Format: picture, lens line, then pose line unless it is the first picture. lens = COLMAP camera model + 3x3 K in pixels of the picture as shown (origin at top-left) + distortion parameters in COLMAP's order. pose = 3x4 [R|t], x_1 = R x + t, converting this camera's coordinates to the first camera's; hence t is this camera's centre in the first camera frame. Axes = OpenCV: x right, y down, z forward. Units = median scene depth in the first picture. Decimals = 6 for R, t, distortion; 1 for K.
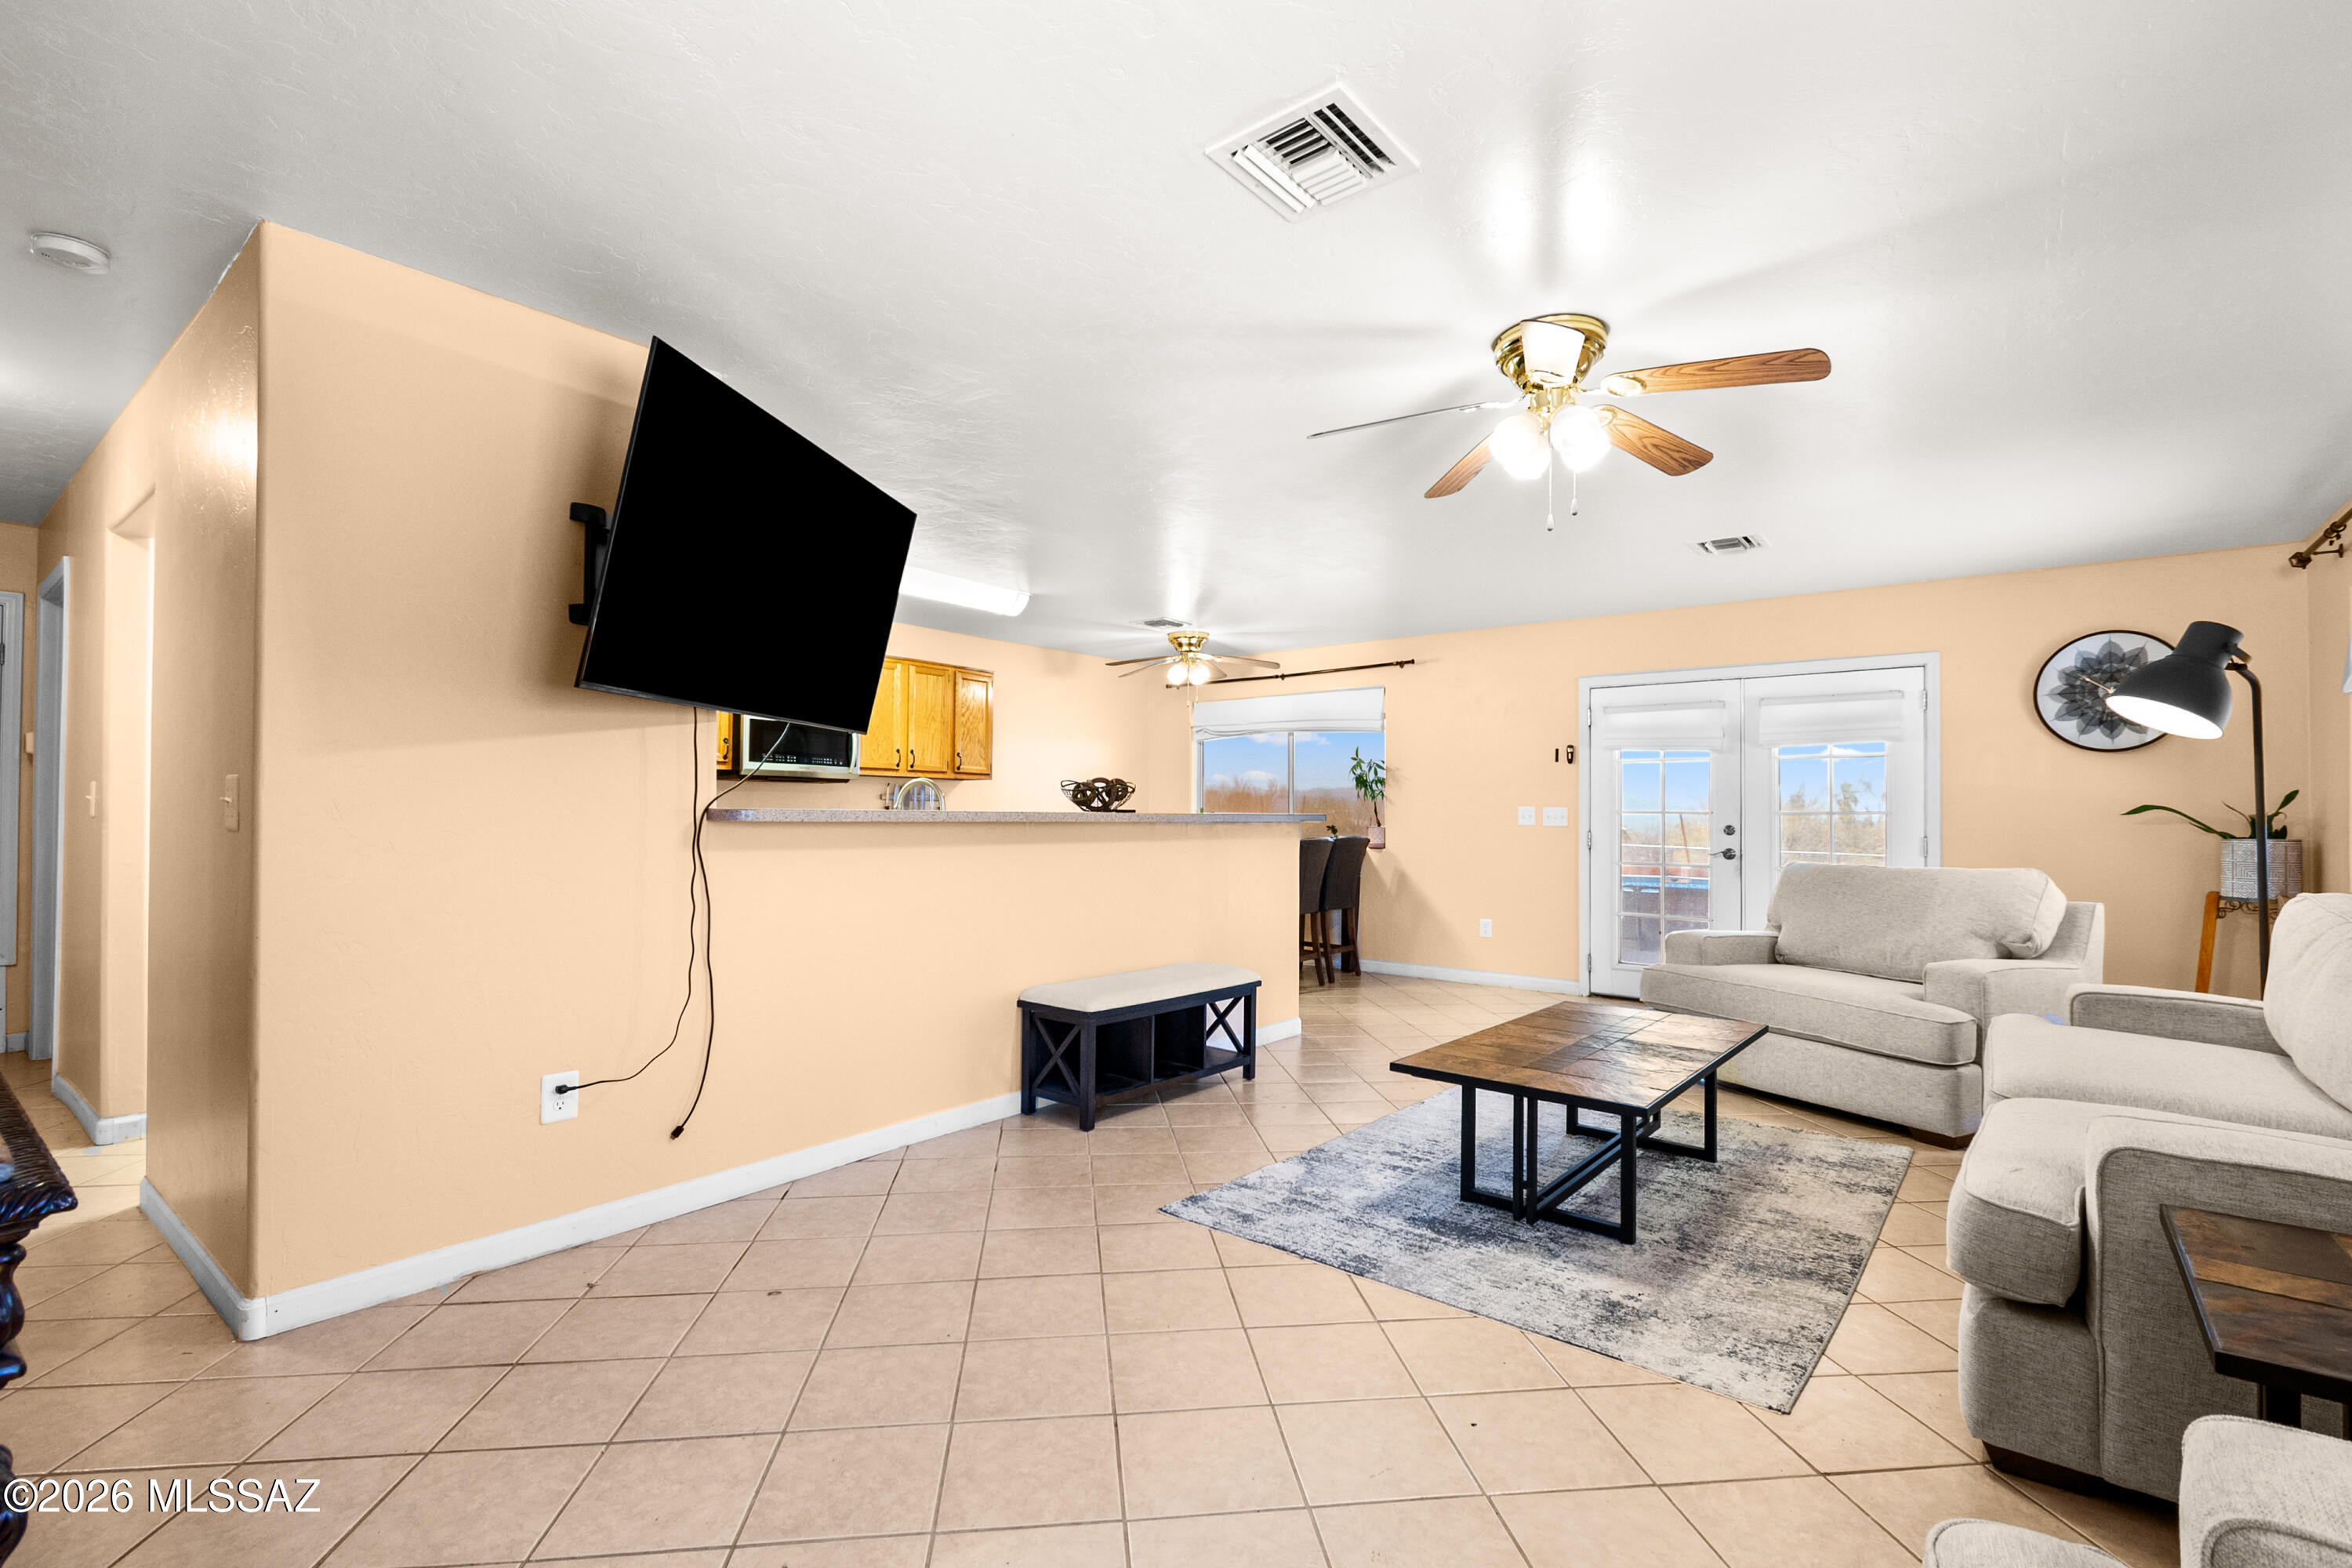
lens RADIAL K [[1059.5, 0, 1189.3], [0, 1059.5, 802.6], [0, 0, 1]] dist [0.009849, -0.004859]
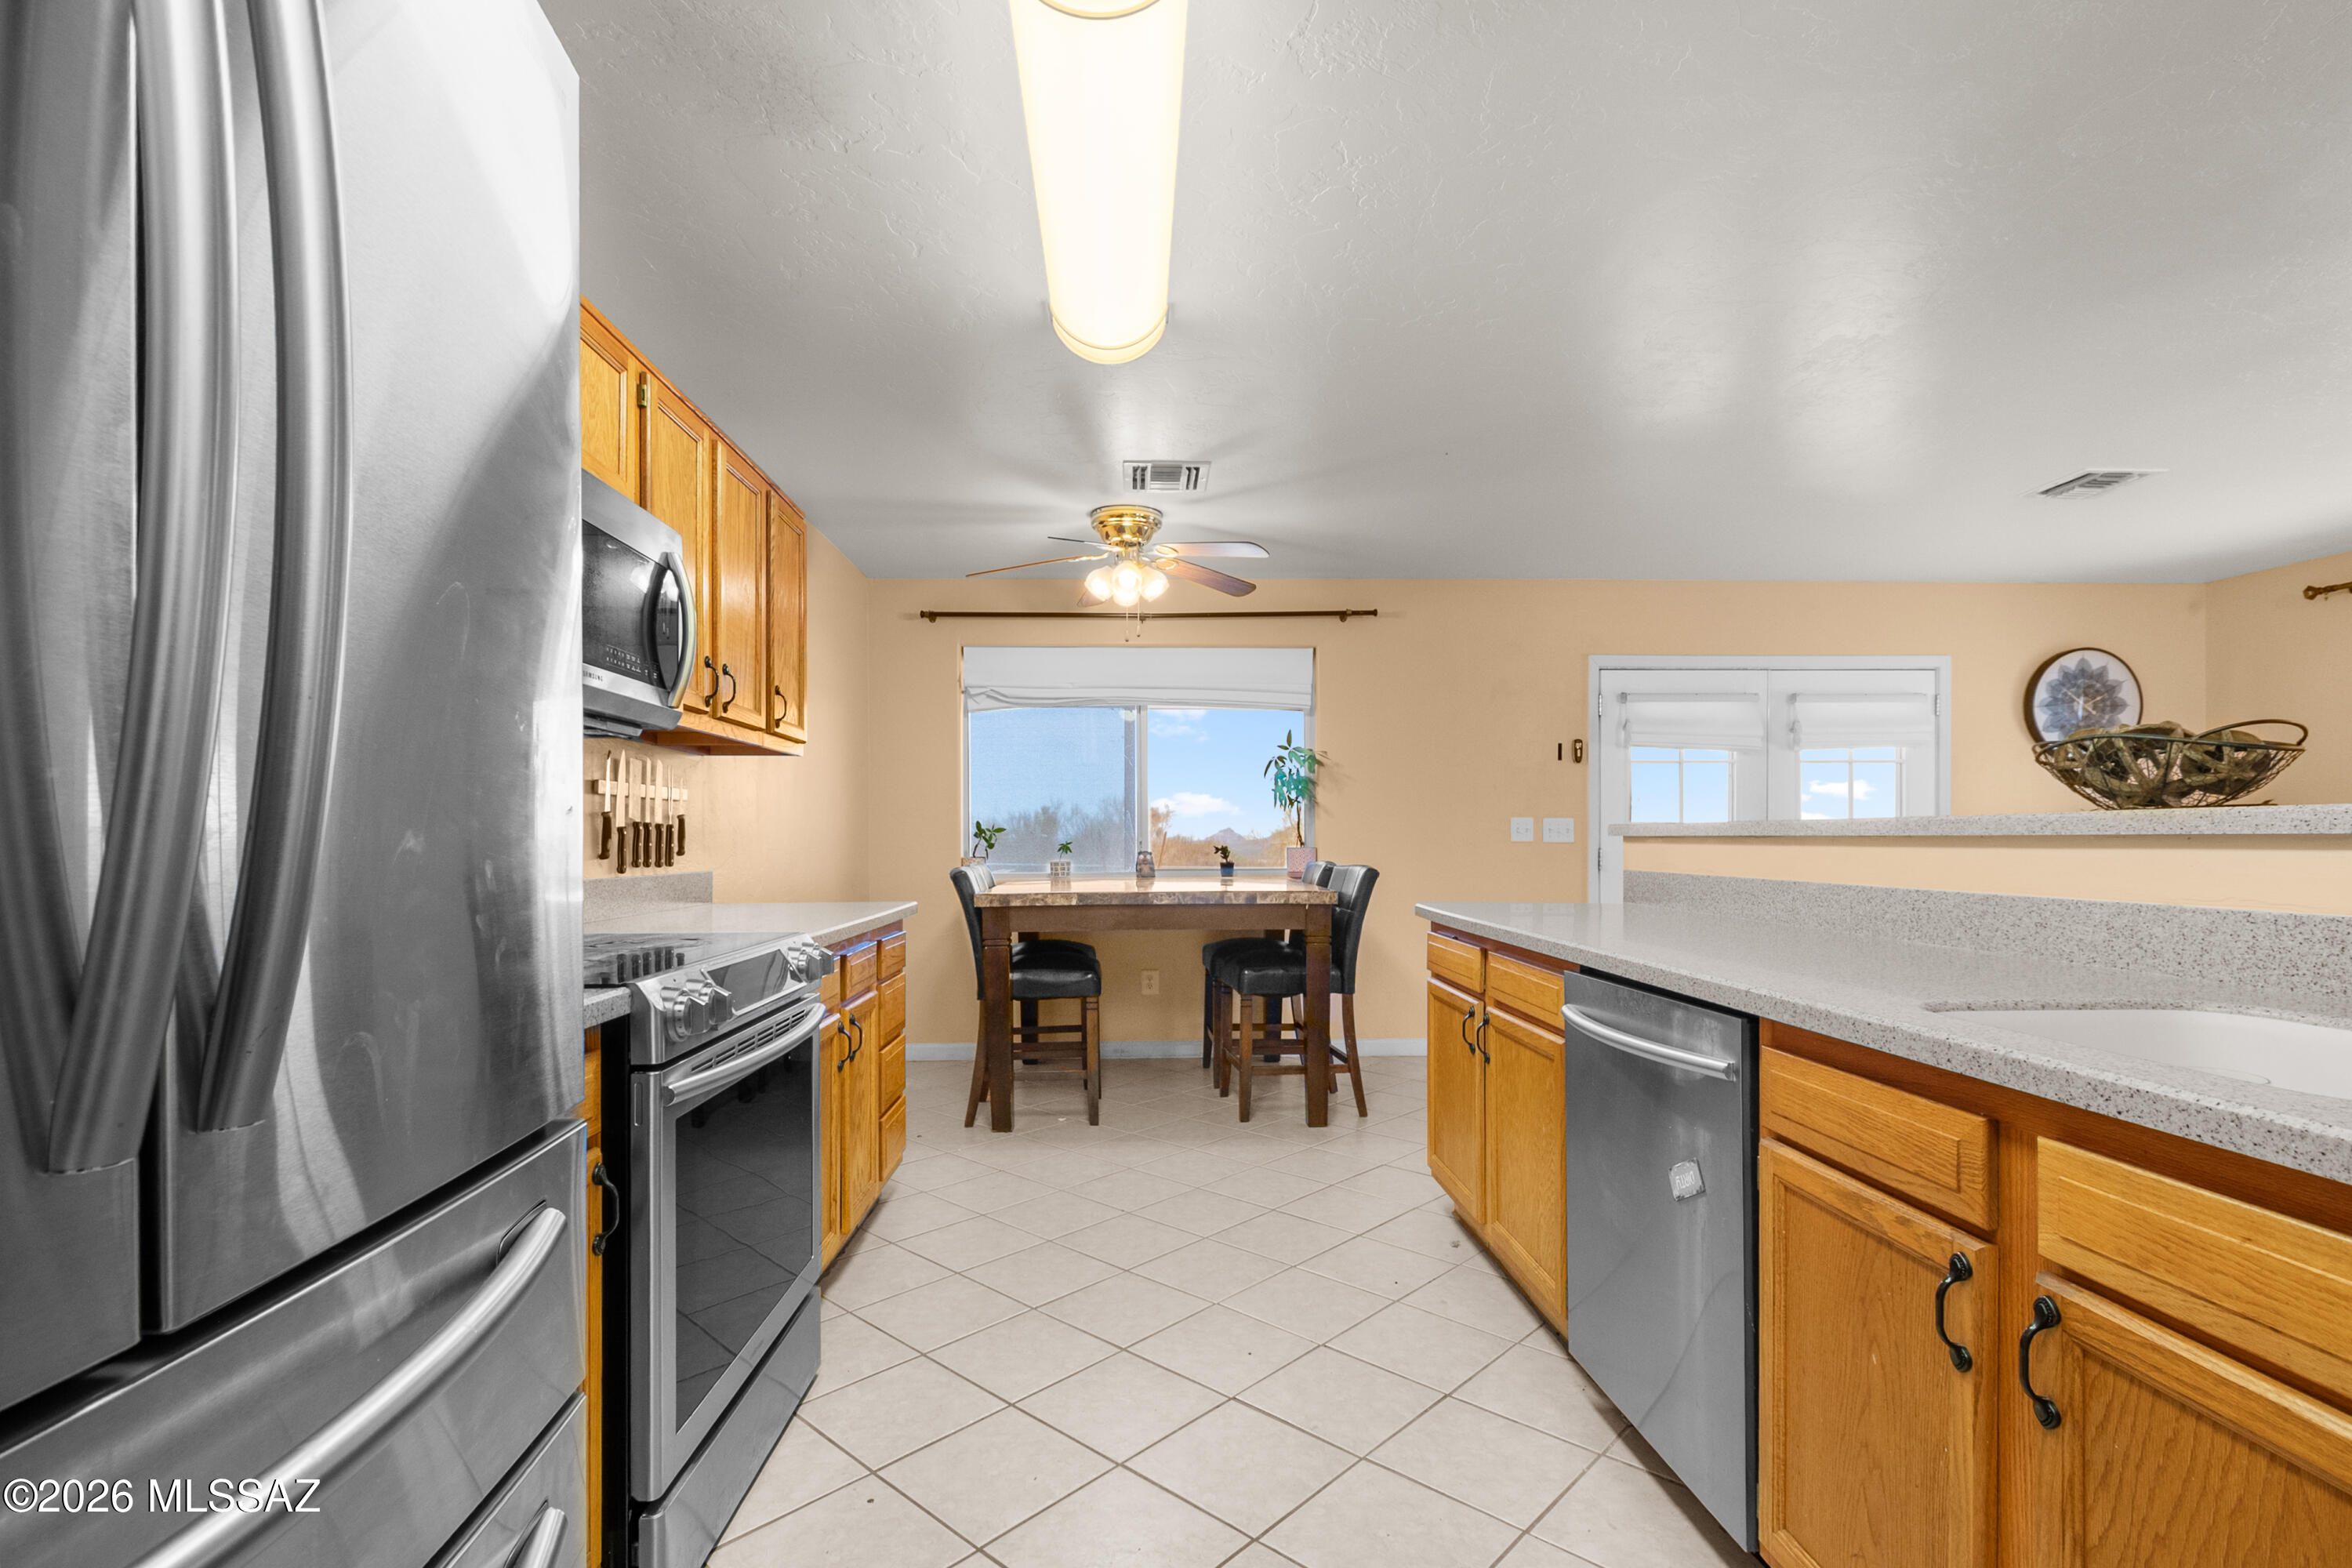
lens RADIAL K [[1059.5, 0, 1170.9], [0, 1059.5, 842.5], [0, 0, 1]] dist [0.009849, -0.004859]
pose [[0.764088, -0.007454, 0.645069, -0.570581], [0.001180, 0.999948, 0.010158, 0.021071], [-0.645111, -0.007001, 0.764057, 0.892866]]
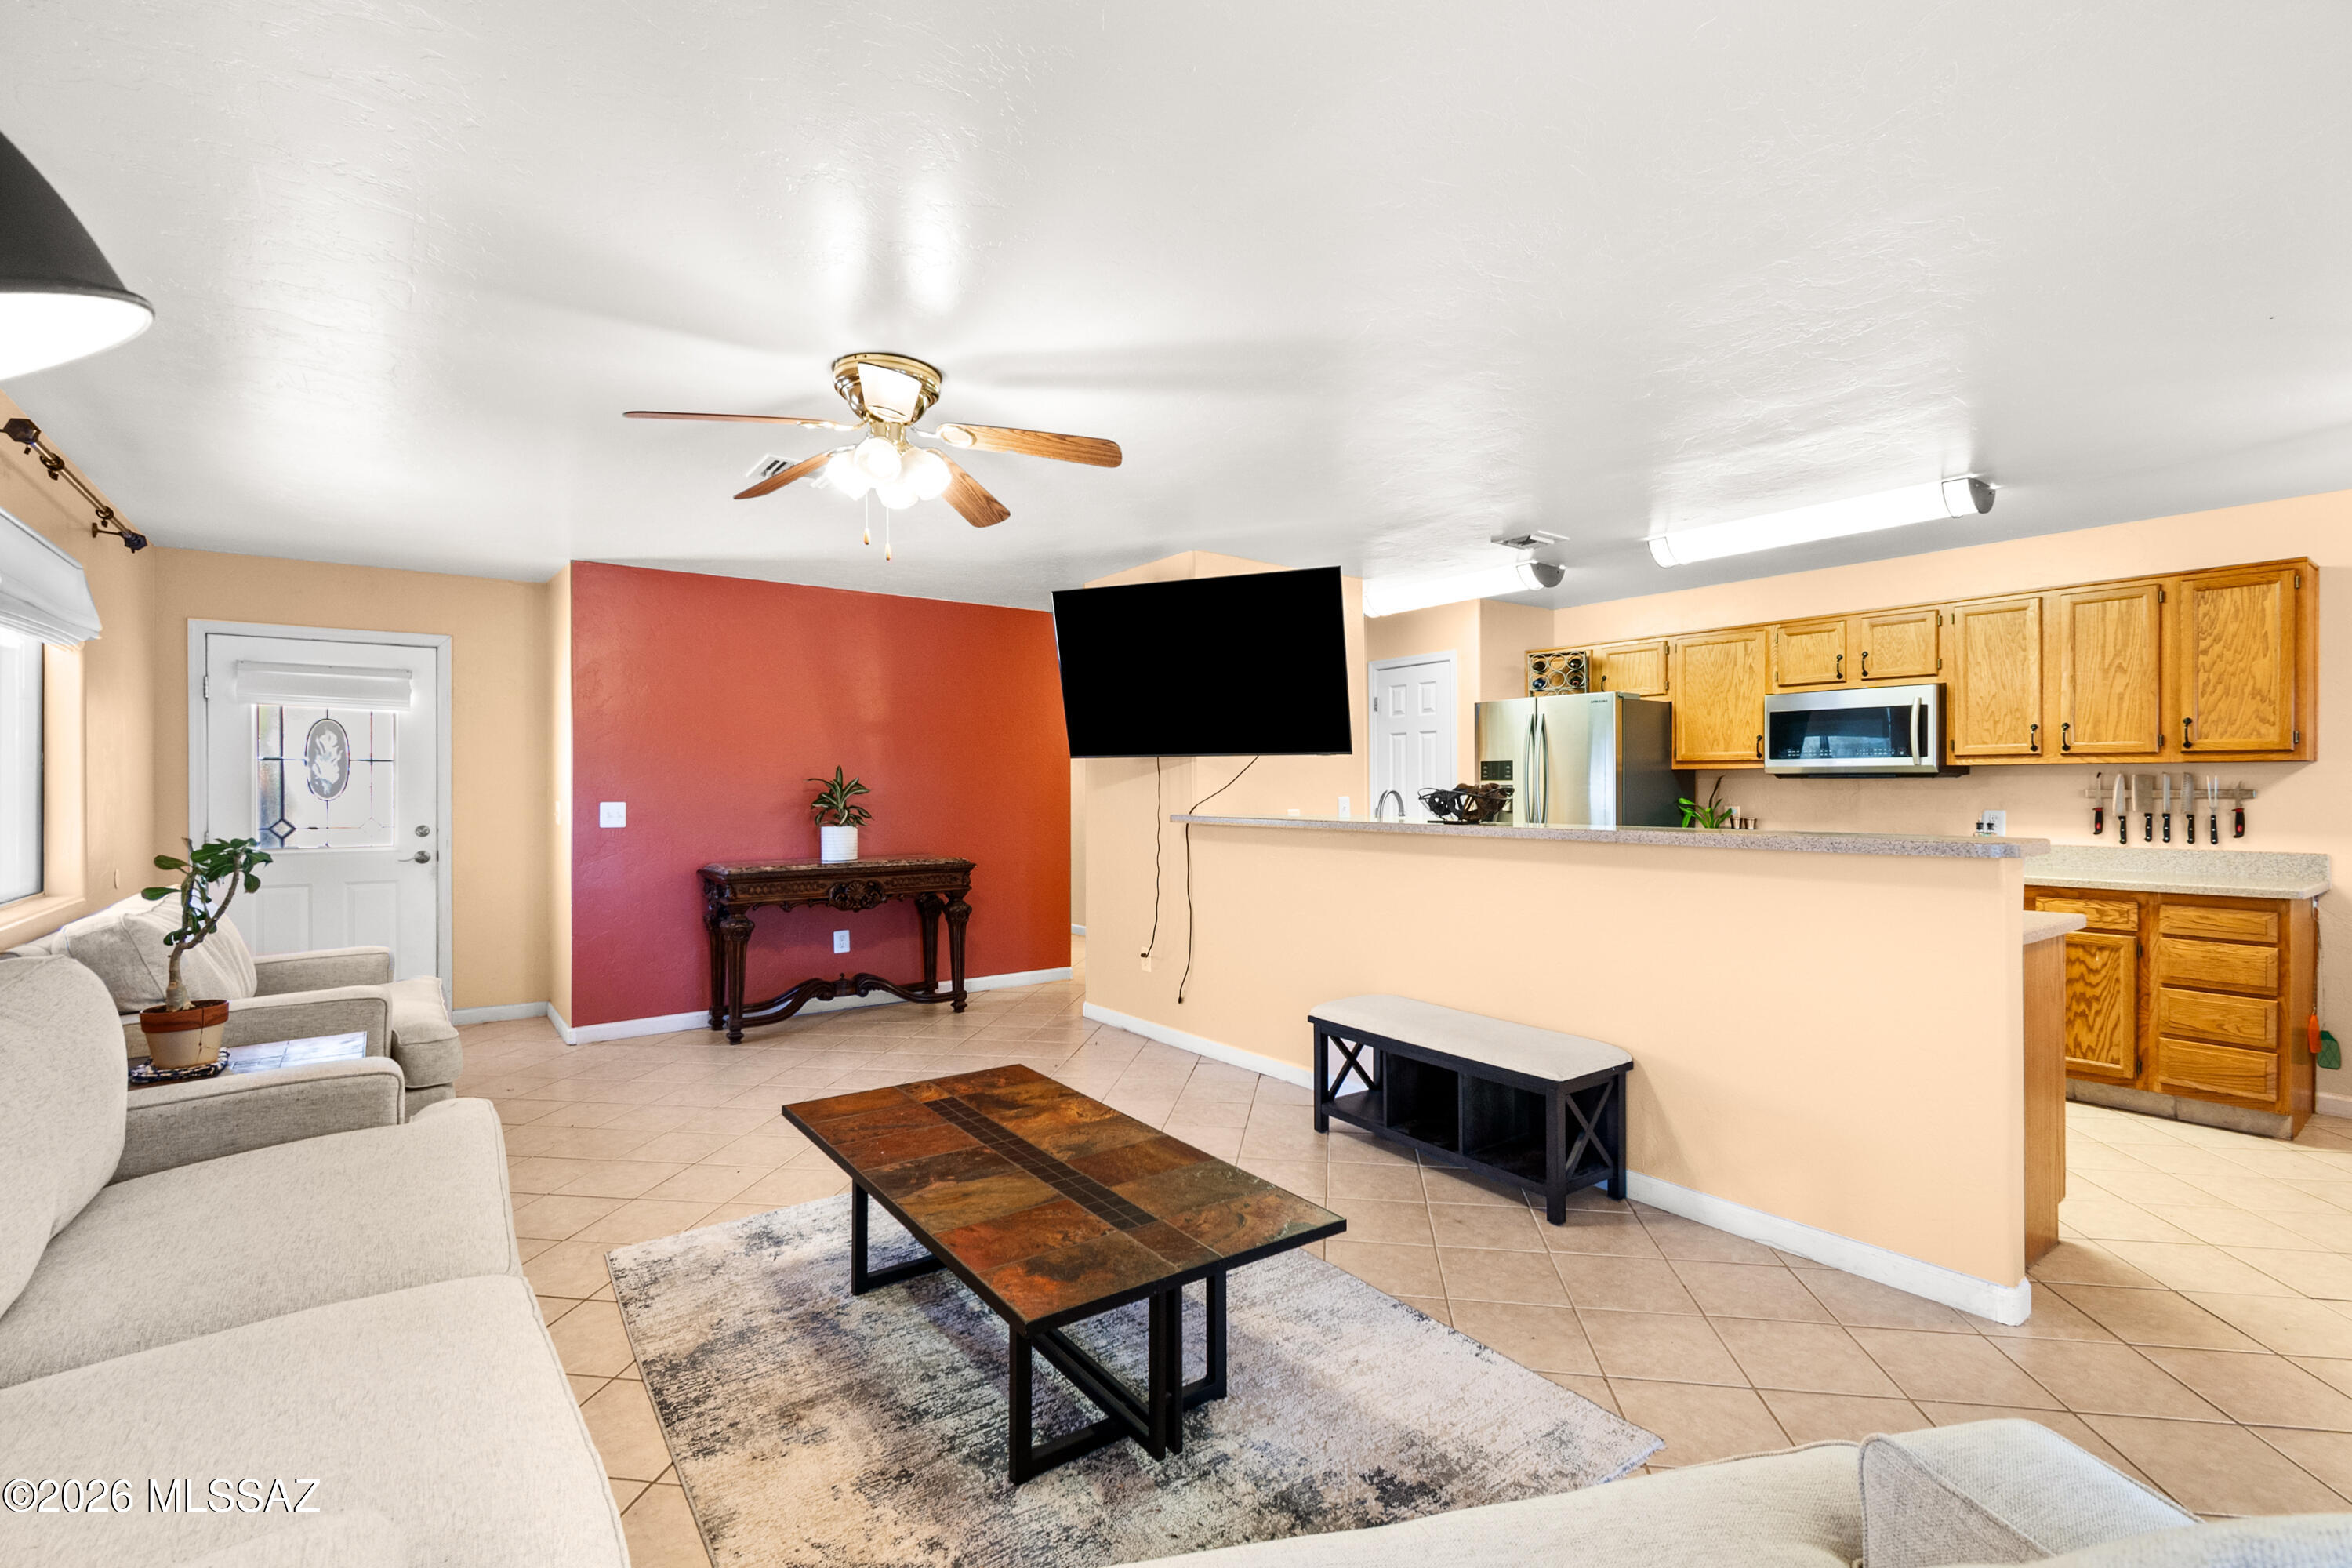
lens RADIAL K [[1059.5, 0, 1178.2], [0, 1059.5, 788.2], [0, 0, 1]] dist [0.009849, -0.004859]
pose [[-0.263806, -0.005043, -0.964563, 0.770536], [0.011477, 0.999899, -0.008367, -0.014719], [0.964508, -0.013278, -0.263721, 0.941198]]
